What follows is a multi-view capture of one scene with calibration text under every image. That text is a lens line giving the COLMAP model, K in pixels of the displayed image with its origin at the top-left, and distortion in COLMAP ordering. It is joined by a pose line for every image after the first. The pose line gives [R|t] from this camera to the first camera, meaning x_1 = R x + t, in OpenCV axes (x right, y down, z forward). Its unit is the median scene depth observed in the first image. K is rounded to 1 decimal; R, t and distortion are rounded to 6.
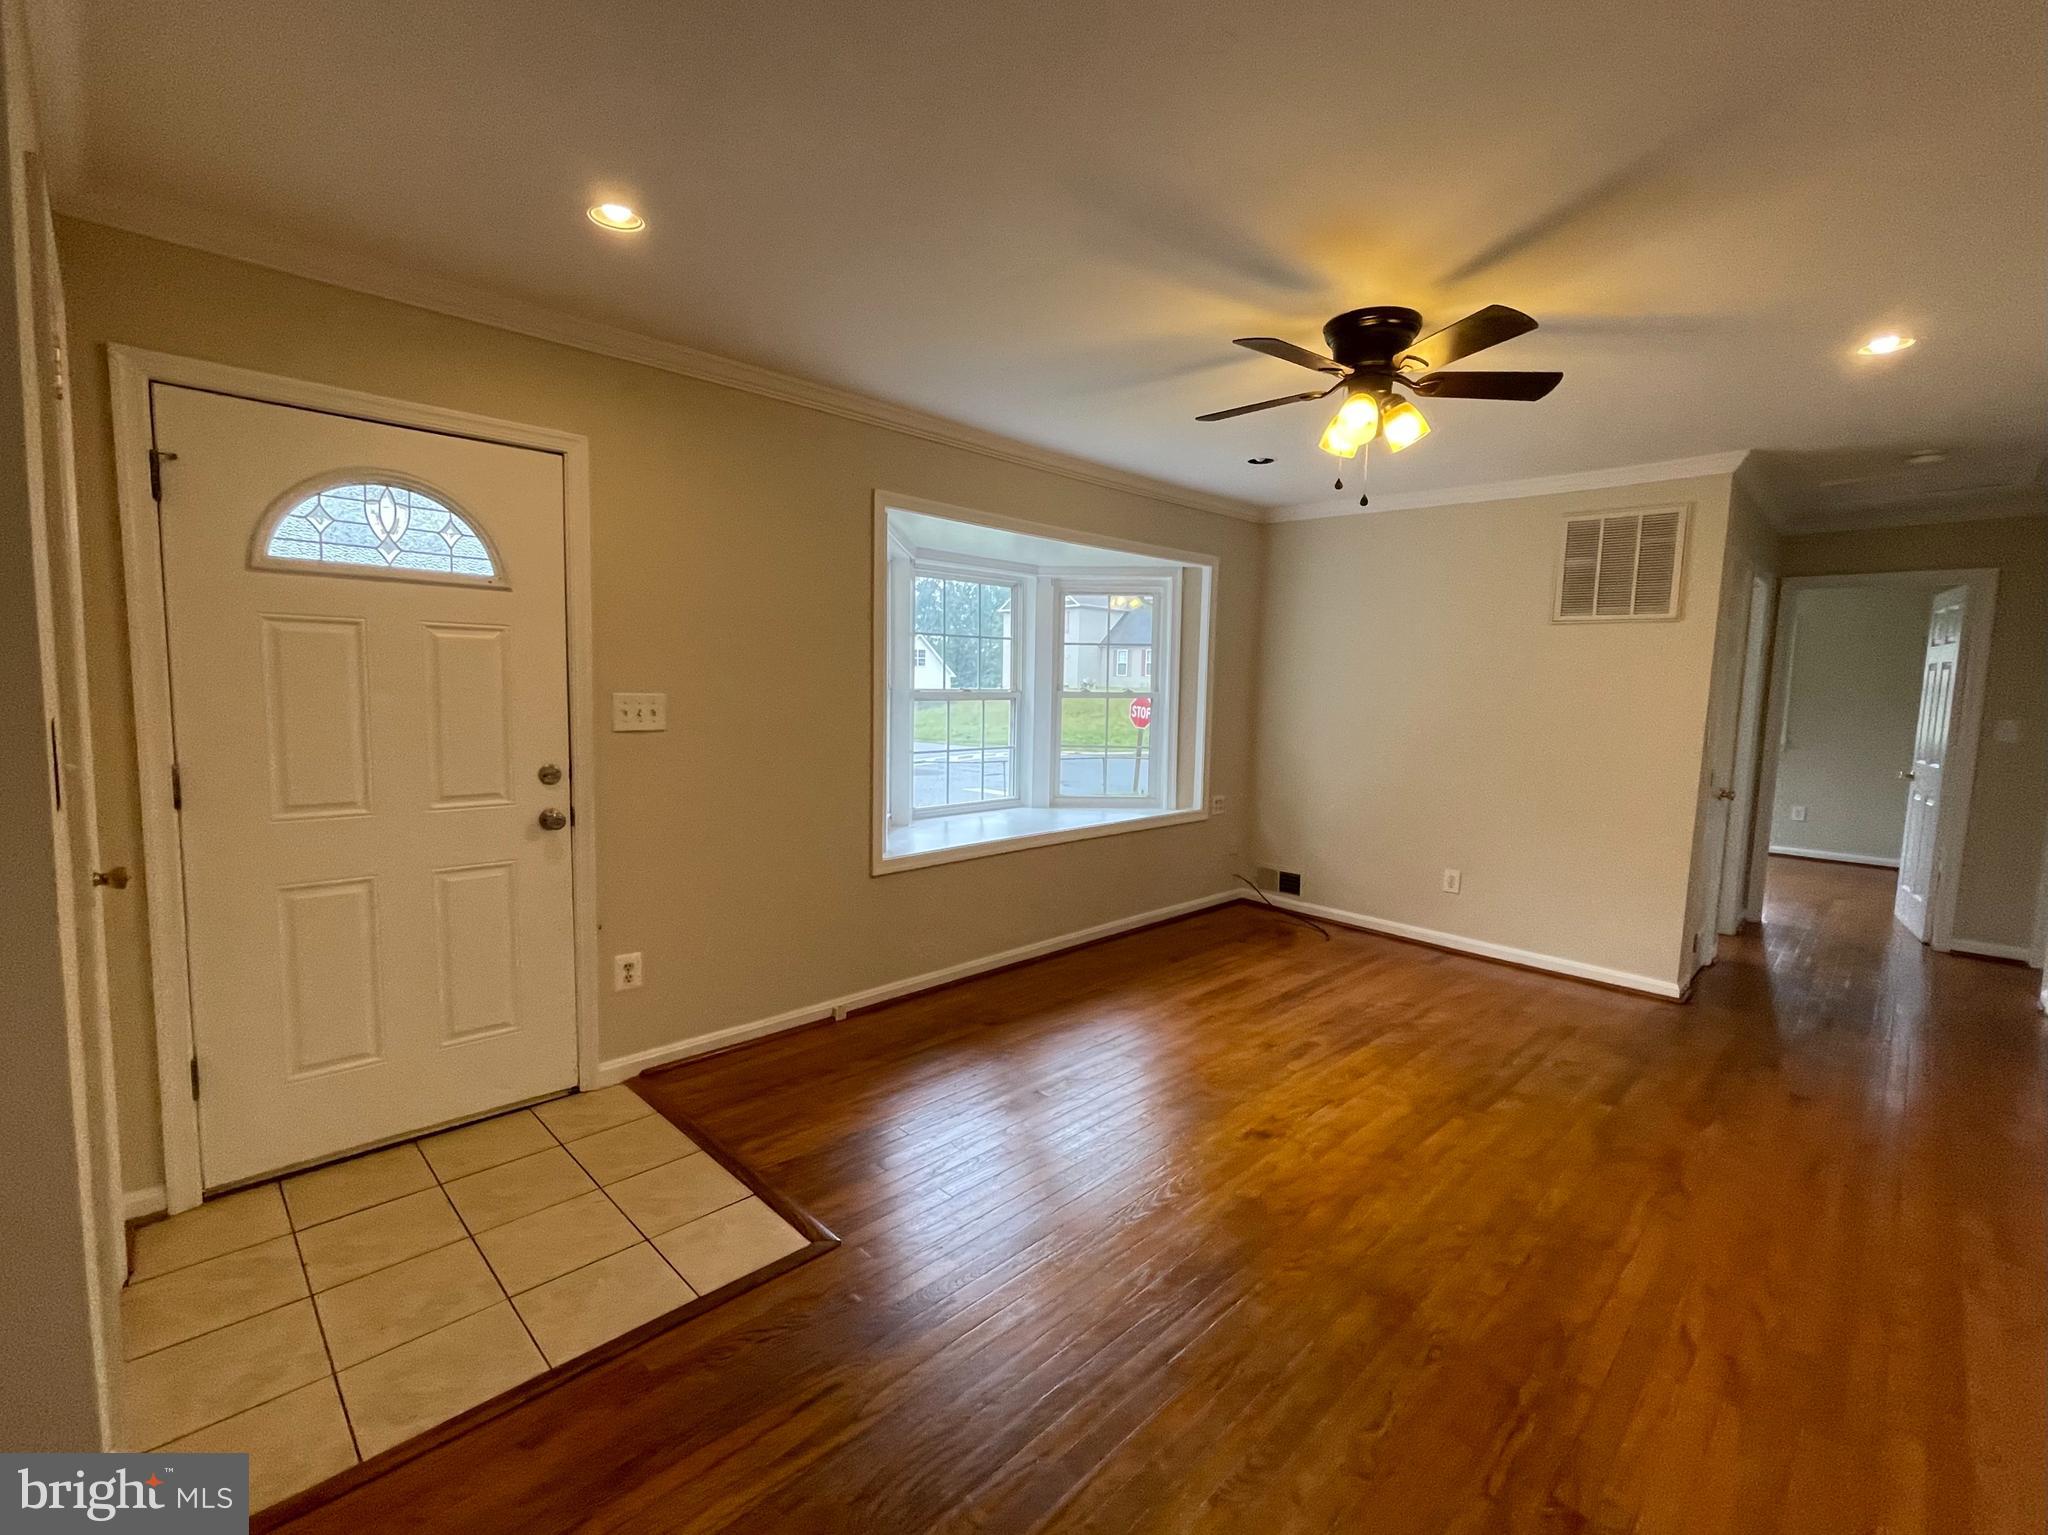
lens RADIAL K [[867.2, 0, 1036.4], [0, 867.2, 759.5], [0, 0, 1]] dist [0.001005, 0.000055]
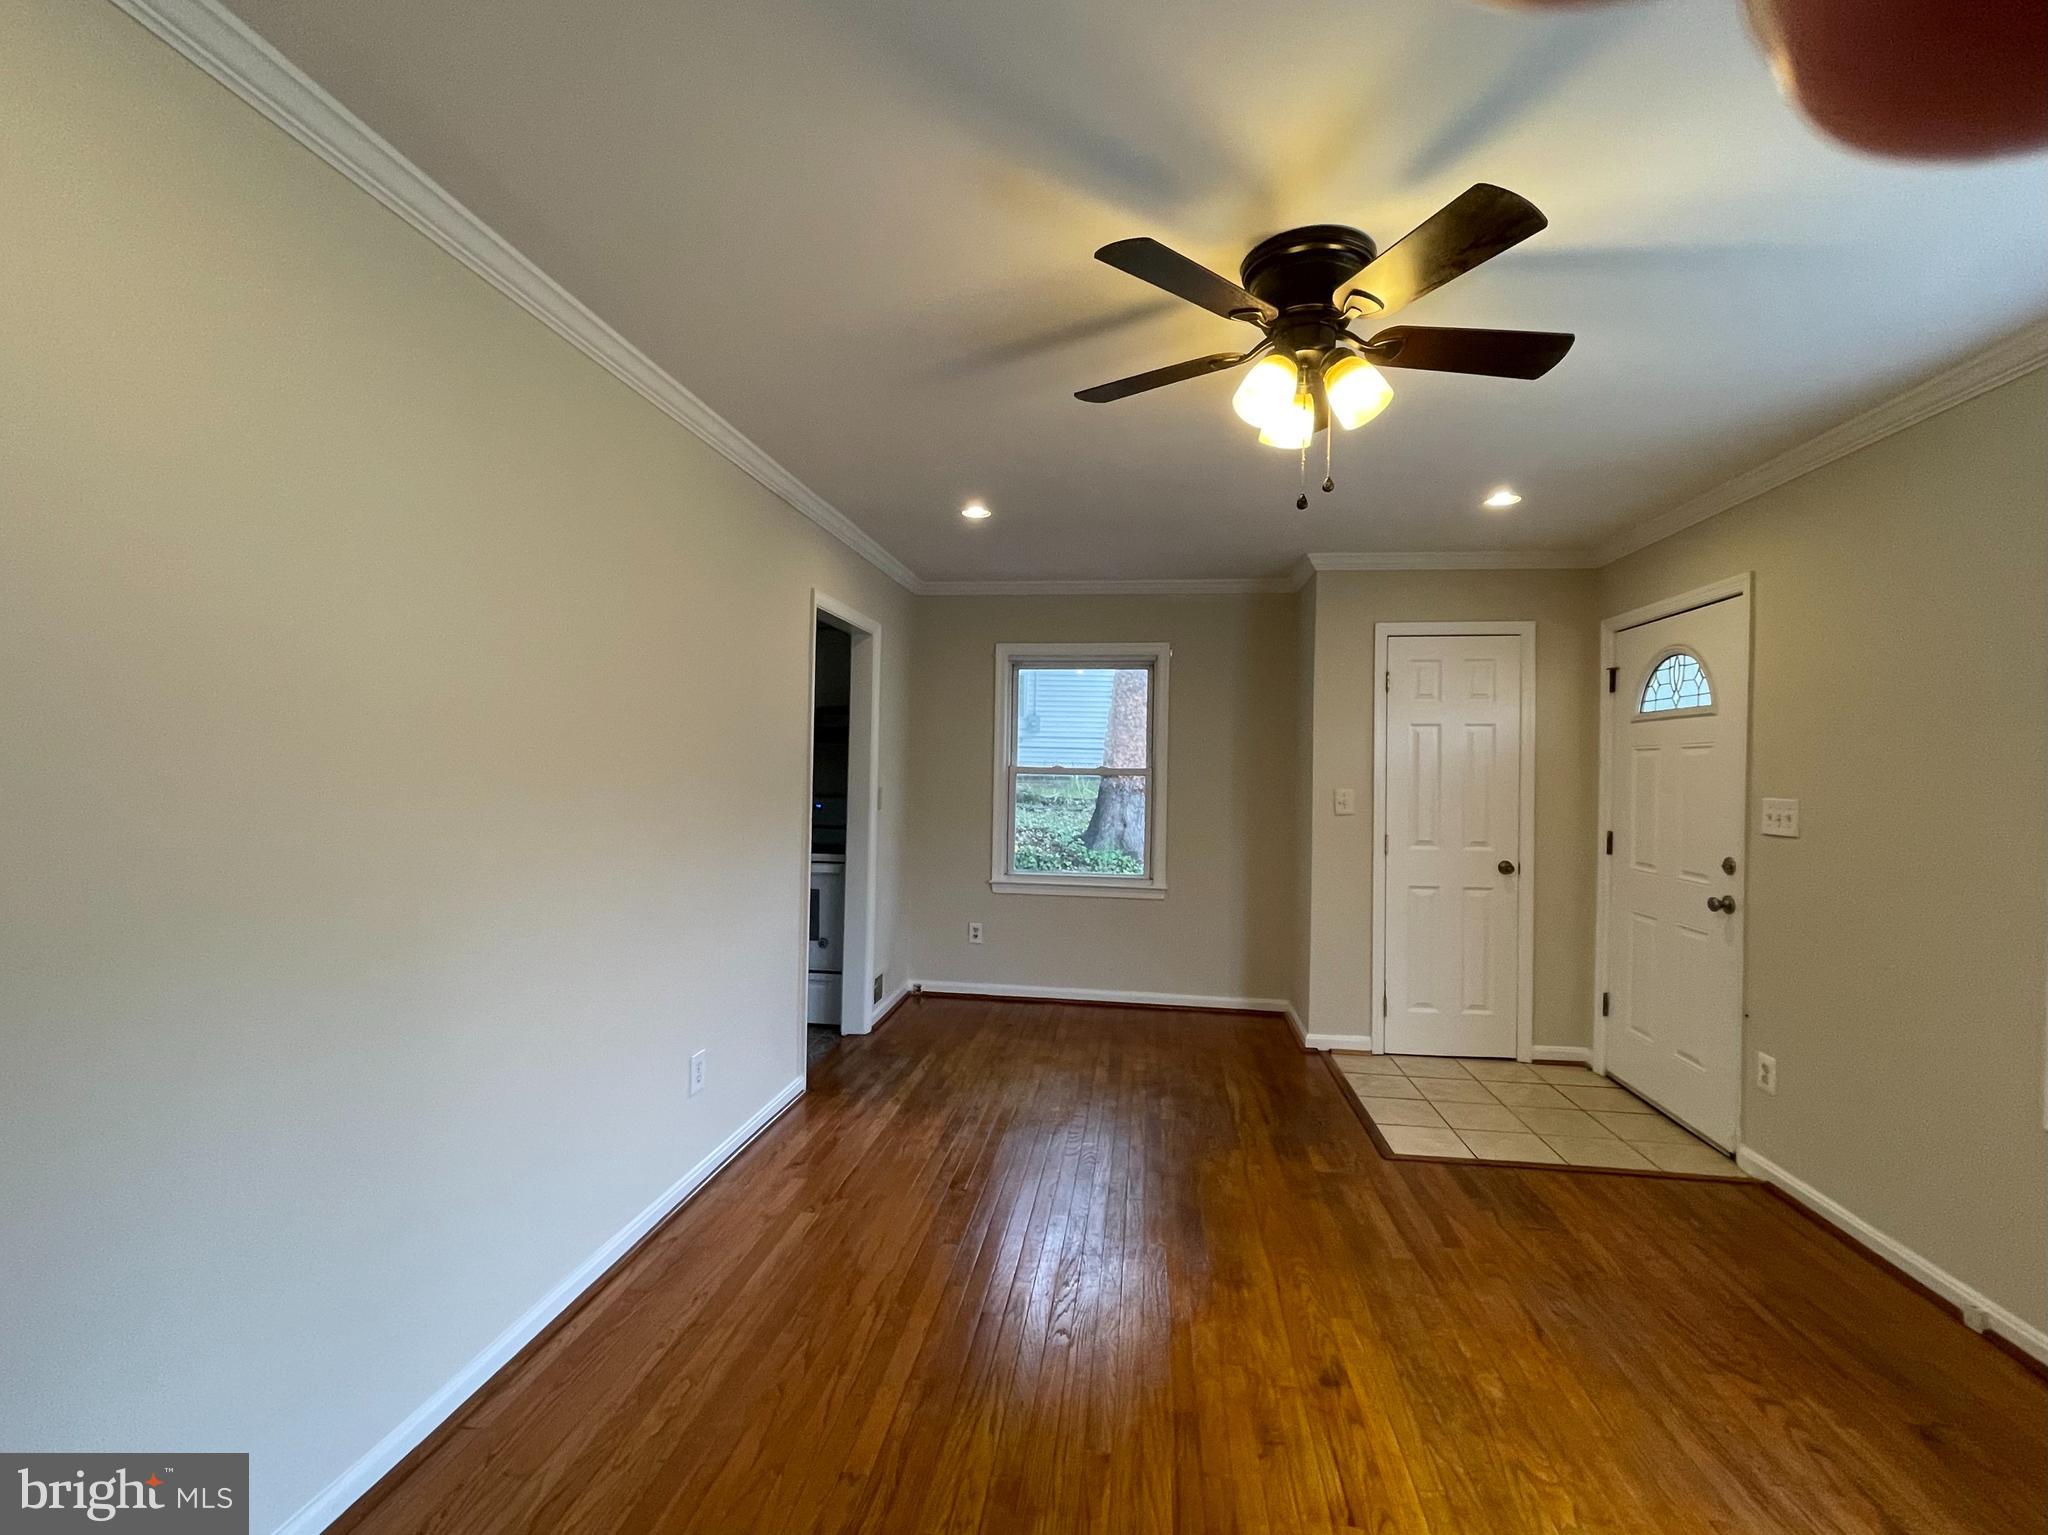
lens RADIAL K [[867.2, 0, 1019.8], [0, 867.2, 768.4], [0, 0, 1]] dist [0.001005, 0.000055]
pose [[-0.798196, -0.035966, -0.601323, 0.919237], [-0.084890, 0.994970, 0.053173, -0.096091], [0.596386, 0.093489, -0.797235, 1.366253]]
